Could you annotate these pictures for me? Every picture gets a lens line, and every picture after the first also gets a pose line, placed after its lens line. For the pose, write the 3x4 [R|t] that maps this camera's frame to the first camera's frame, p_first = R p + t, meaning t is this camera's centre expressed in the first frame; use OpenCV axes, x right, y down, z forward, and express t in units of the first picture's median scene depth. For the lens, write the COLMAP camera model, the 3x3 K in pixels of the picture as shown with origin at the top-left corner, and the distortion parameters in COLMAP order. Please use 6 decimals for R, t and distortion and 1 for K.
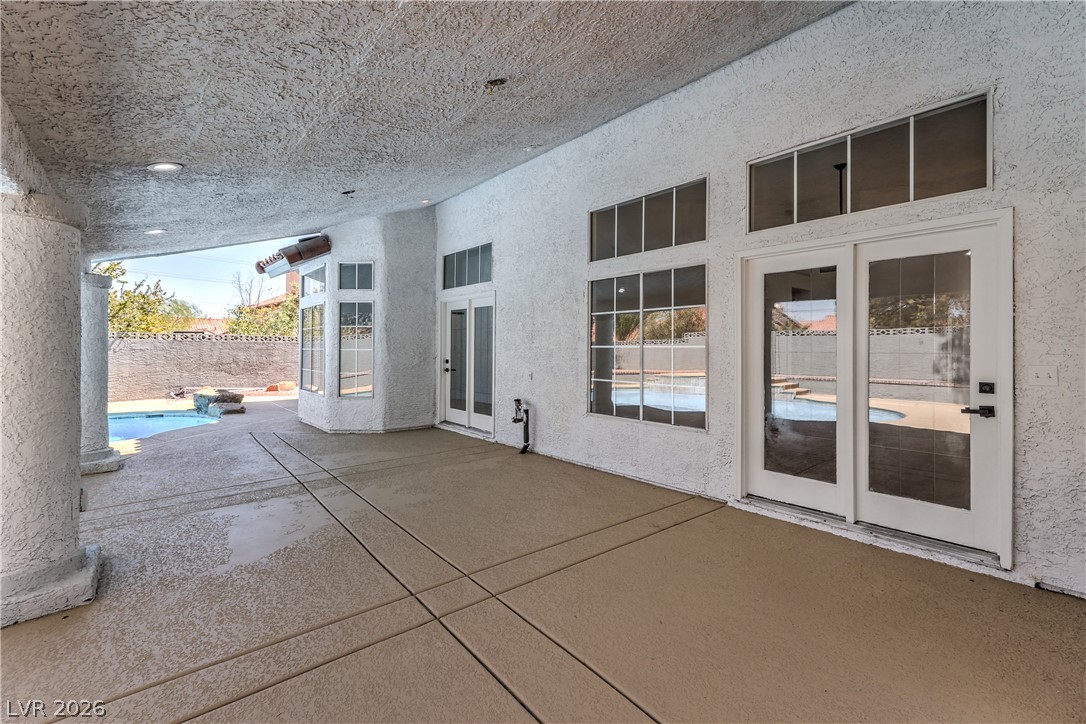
lens RADIAL K [[438.2, 0, 551.1], [0, 438.2, 347.6], [0, 0, 1]] dist [0.007861, 0.000210]
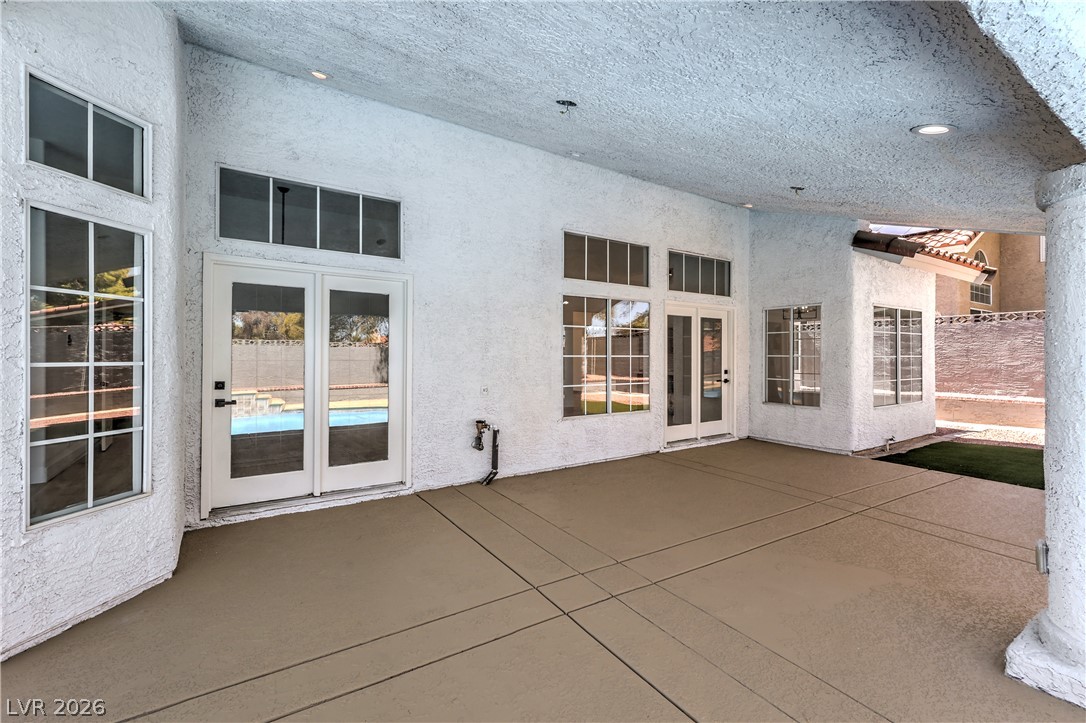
lens RADIAL K [[438.2, 0, 543.5], [0, 438.2, 357.9], [0, 0, 1]] dist [0.007861, 0.000210]
pose [[0.199278, -0.001630, 0.979942, -1.007571], [0.001334, 0.999998, 0.001392, 0.000894], [-0.979942, 0.001030, 0.199279, 0.861318]]
